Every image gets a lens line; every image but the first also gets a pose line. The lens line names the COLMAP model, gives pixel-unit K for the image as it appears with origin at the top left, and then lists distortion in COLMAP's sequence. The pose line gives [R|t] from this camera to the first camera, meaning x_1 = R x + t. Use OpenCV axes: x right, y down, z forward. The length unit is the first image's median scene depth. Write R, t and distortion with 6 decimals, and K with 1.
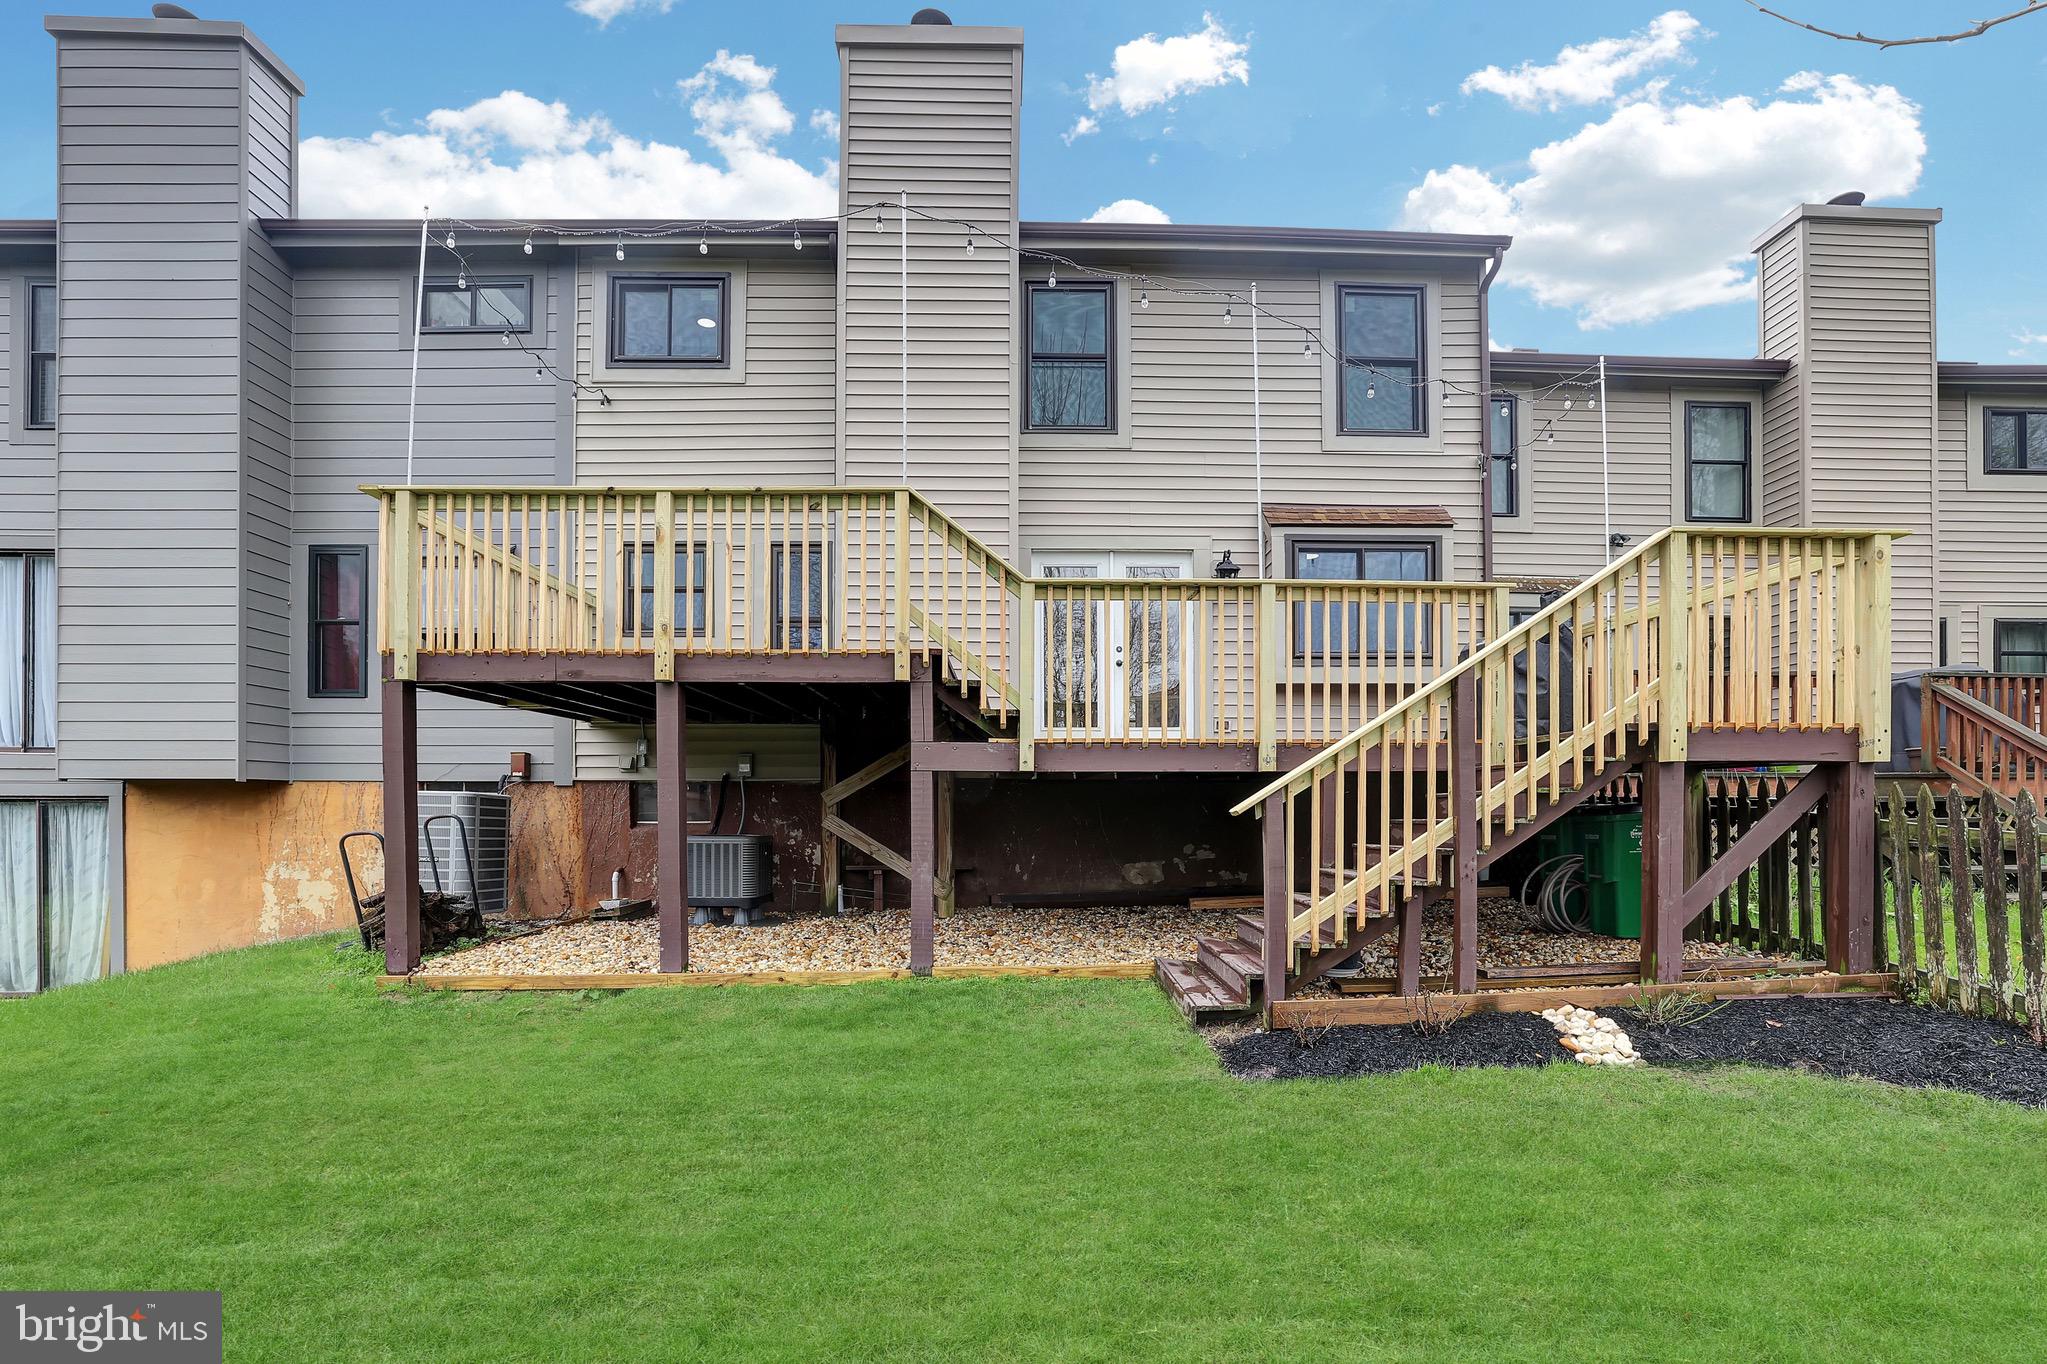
lens RADIAL K [[923.2, 0, 1017.8], [0, 923.2, 787.3], [0, 0, 1]] dist [-0.032360, 0.015540]
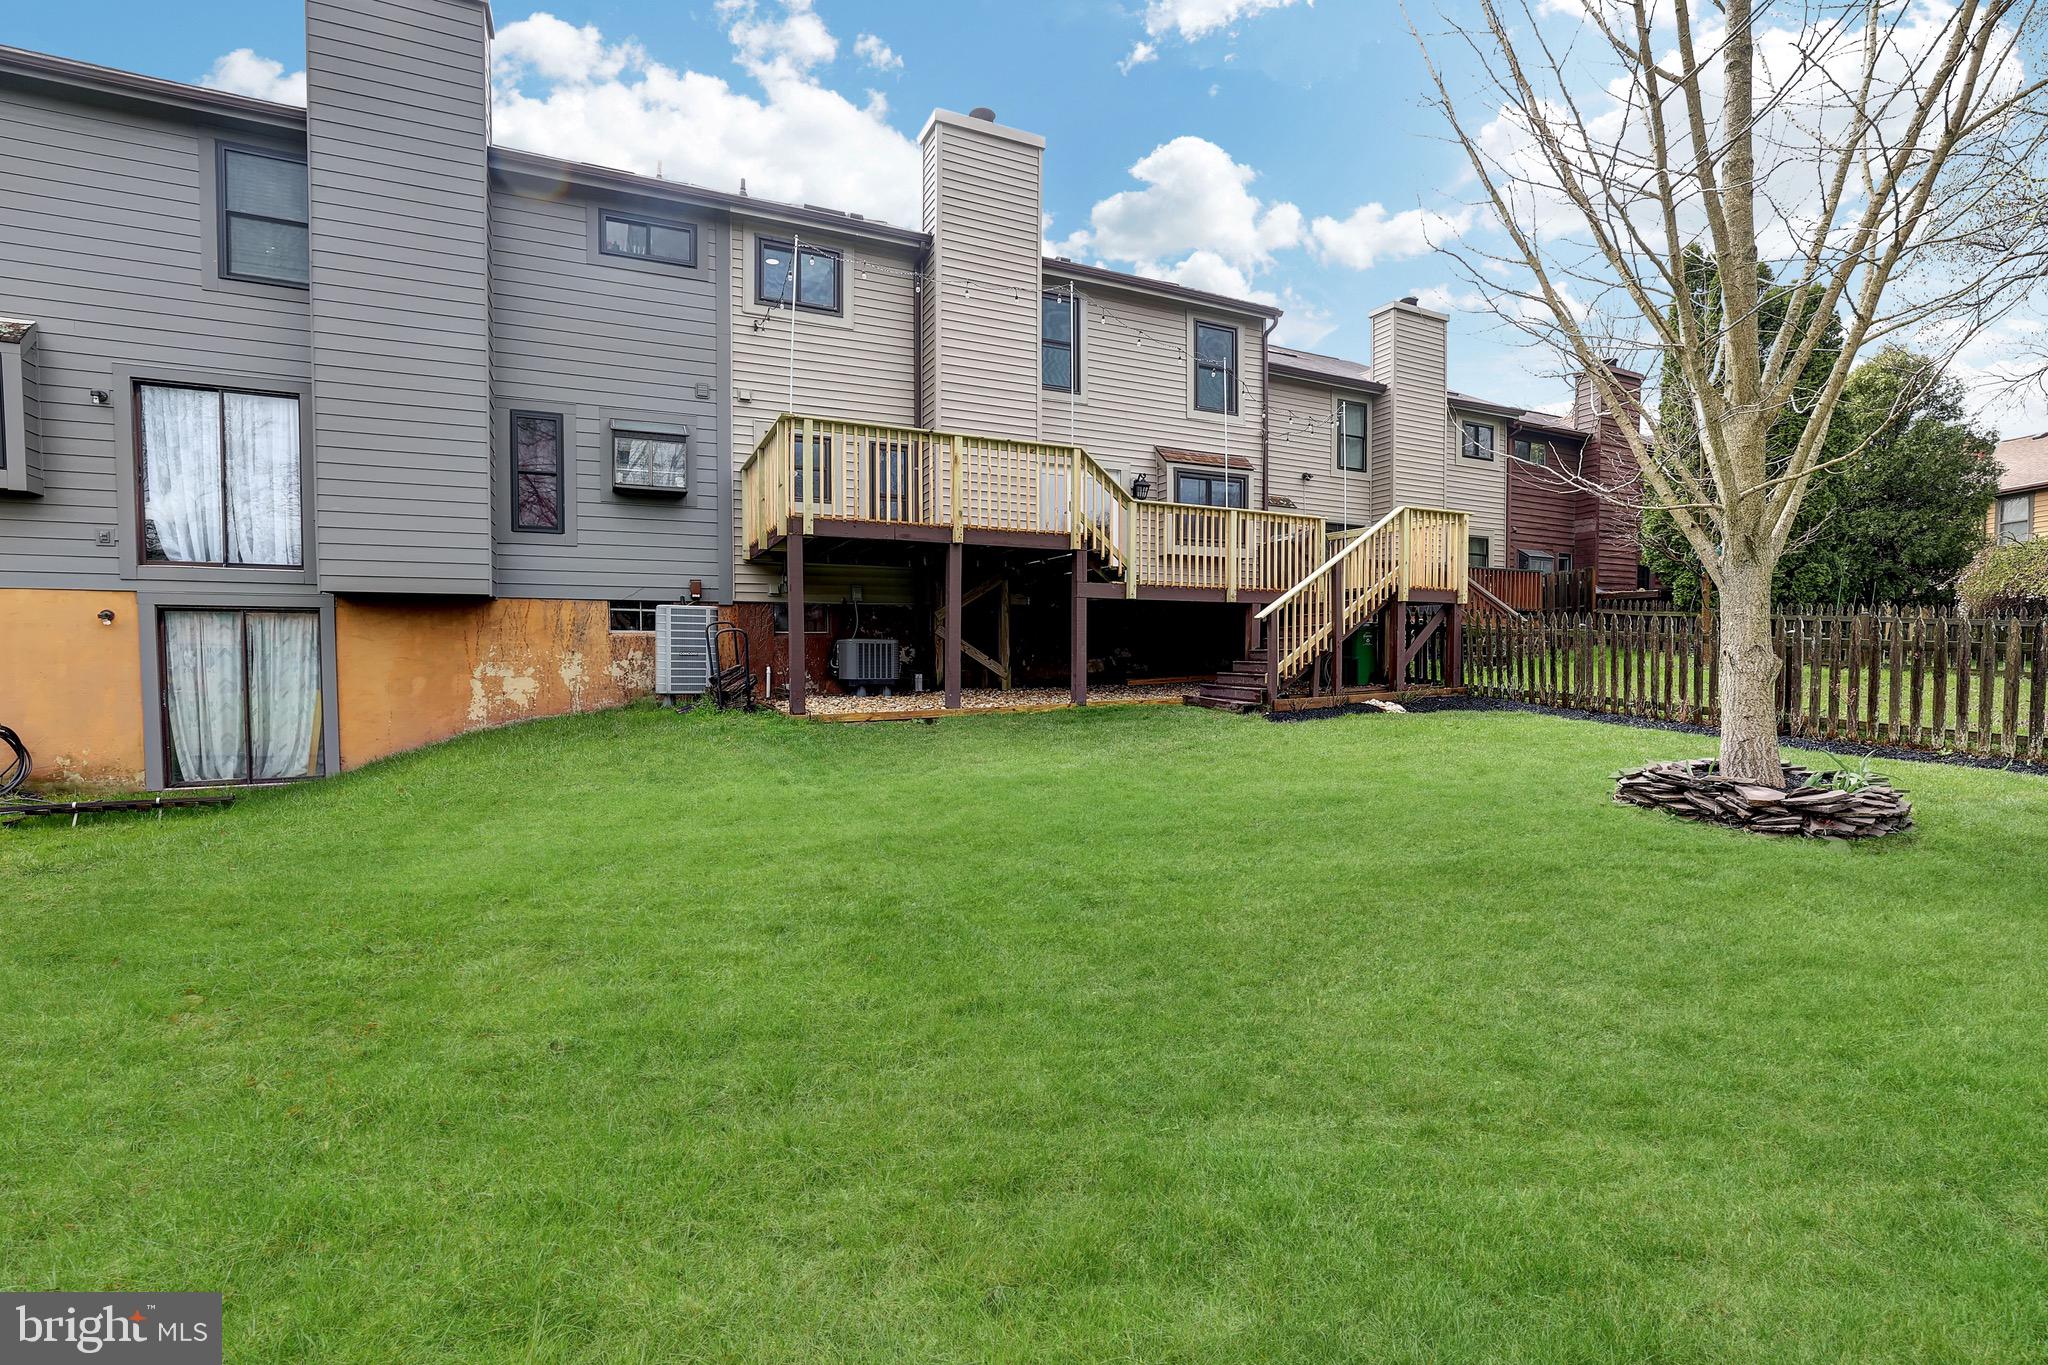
lens RADIAL K [[890.4, 0, 1031.4], [0, 890.4, 645.6], [0, 0, 1]] dist [-0.000612, -0.000039]
pose [[0.913199, 0.000694, 0.407514, -0.628294], [-0.006487, 0.999897, 0.012834, 0.038545], [-0.407463, -0.014363, 0.913109, -0.414690]]
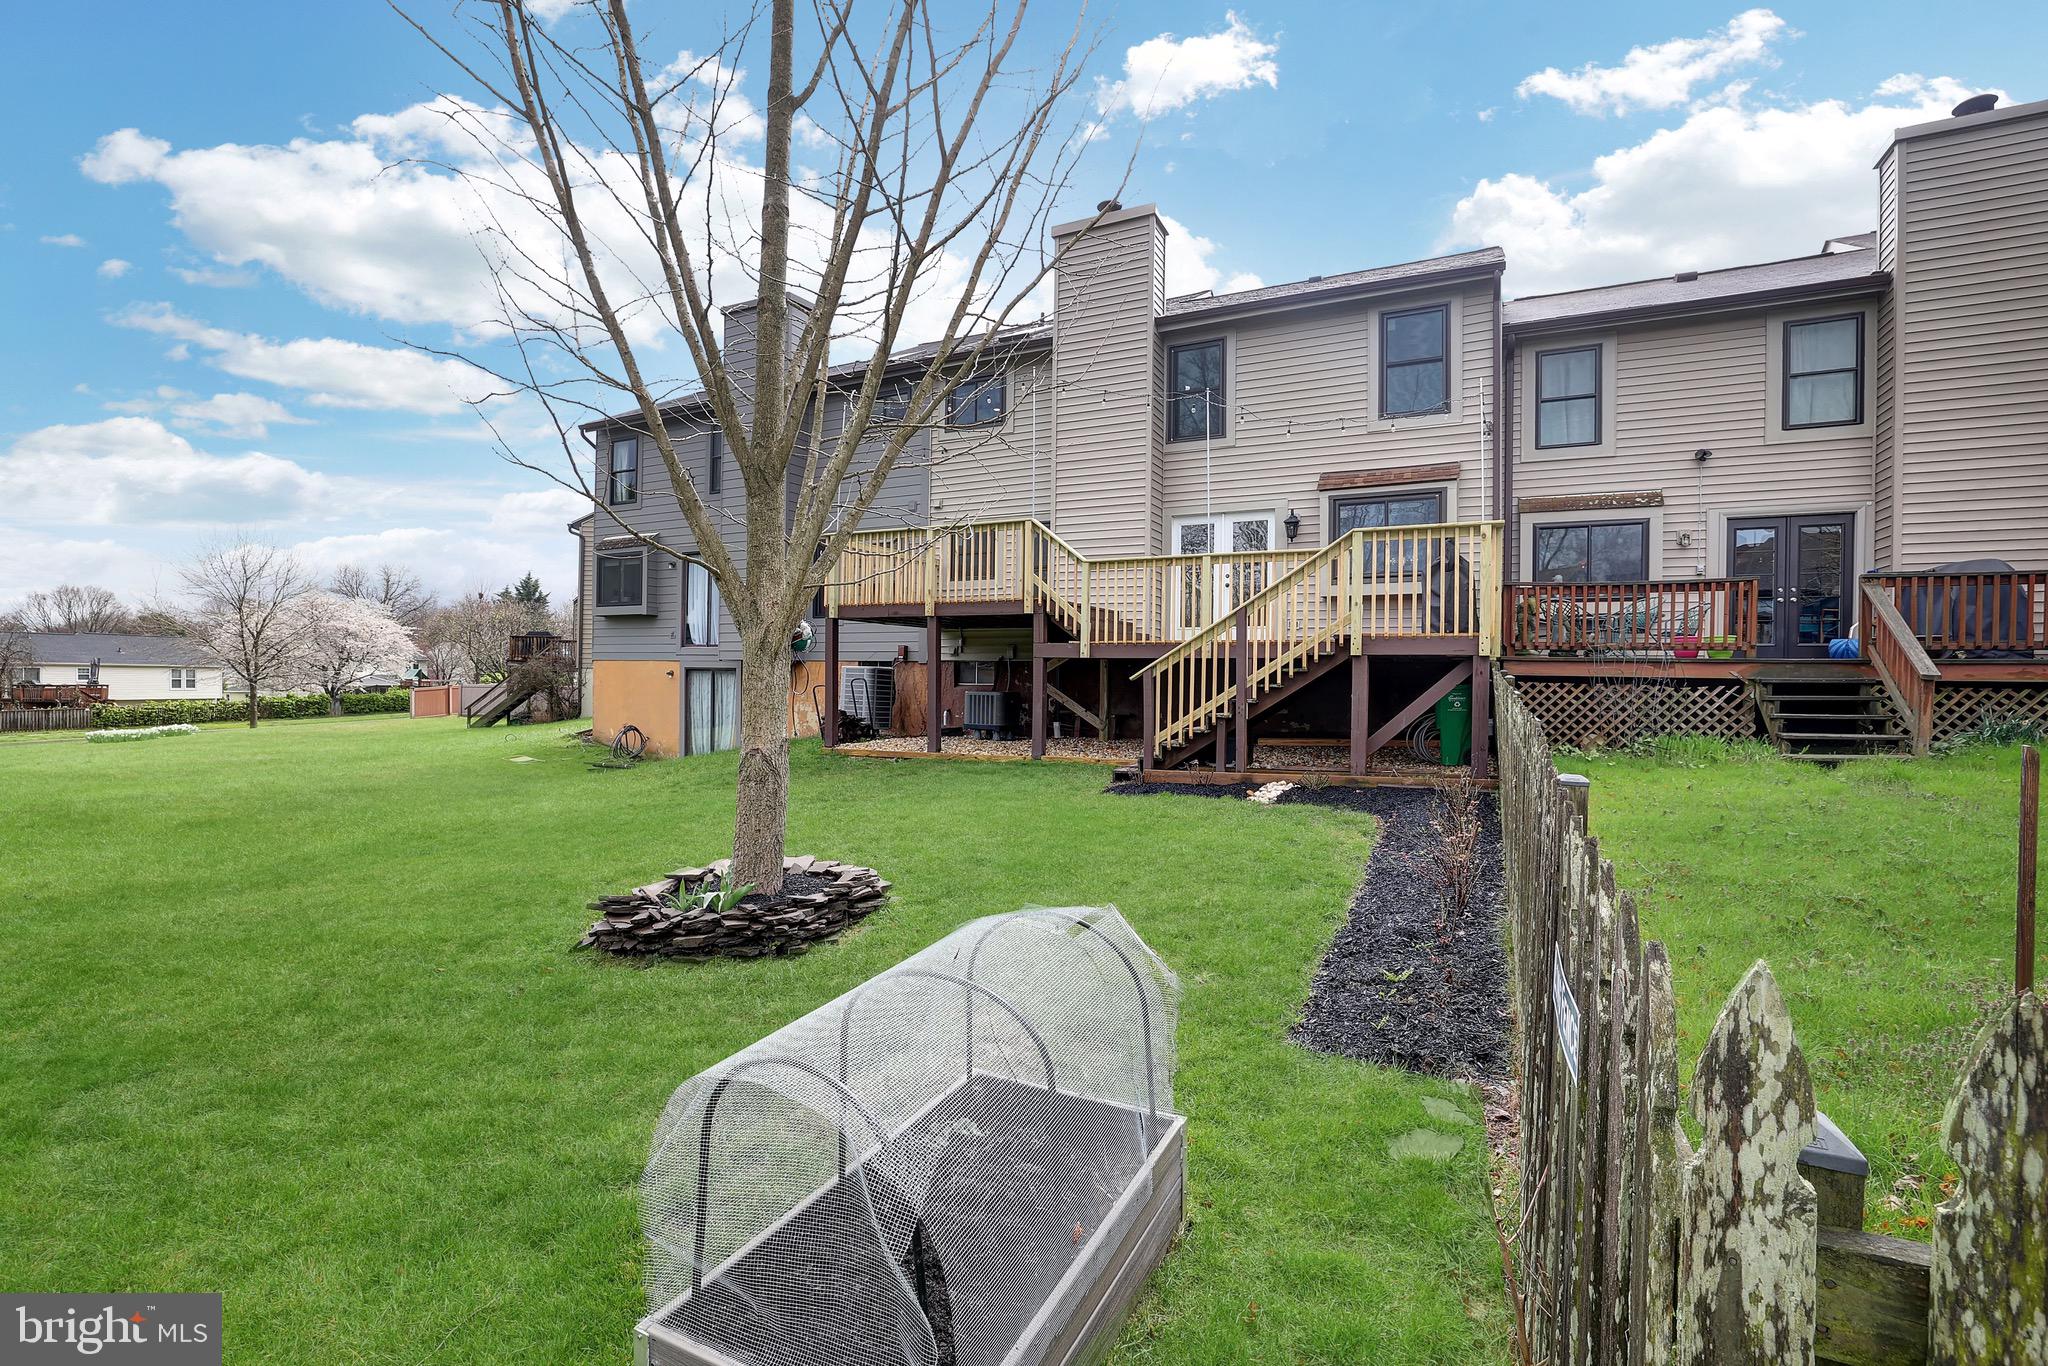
lens RADIAL K [[890.4, 0, 1031.4], [0, 890.4, 646.1], [0, 0, 1]] dist [-0.000612, -0.000039]
pose [[0.888370, -0.004727, -0.459103, 0.524846], [-0.002832, 0.999872, -0.015775, -0.008909], [0.459119, 0.015314, 0.888243, -0.494193]]
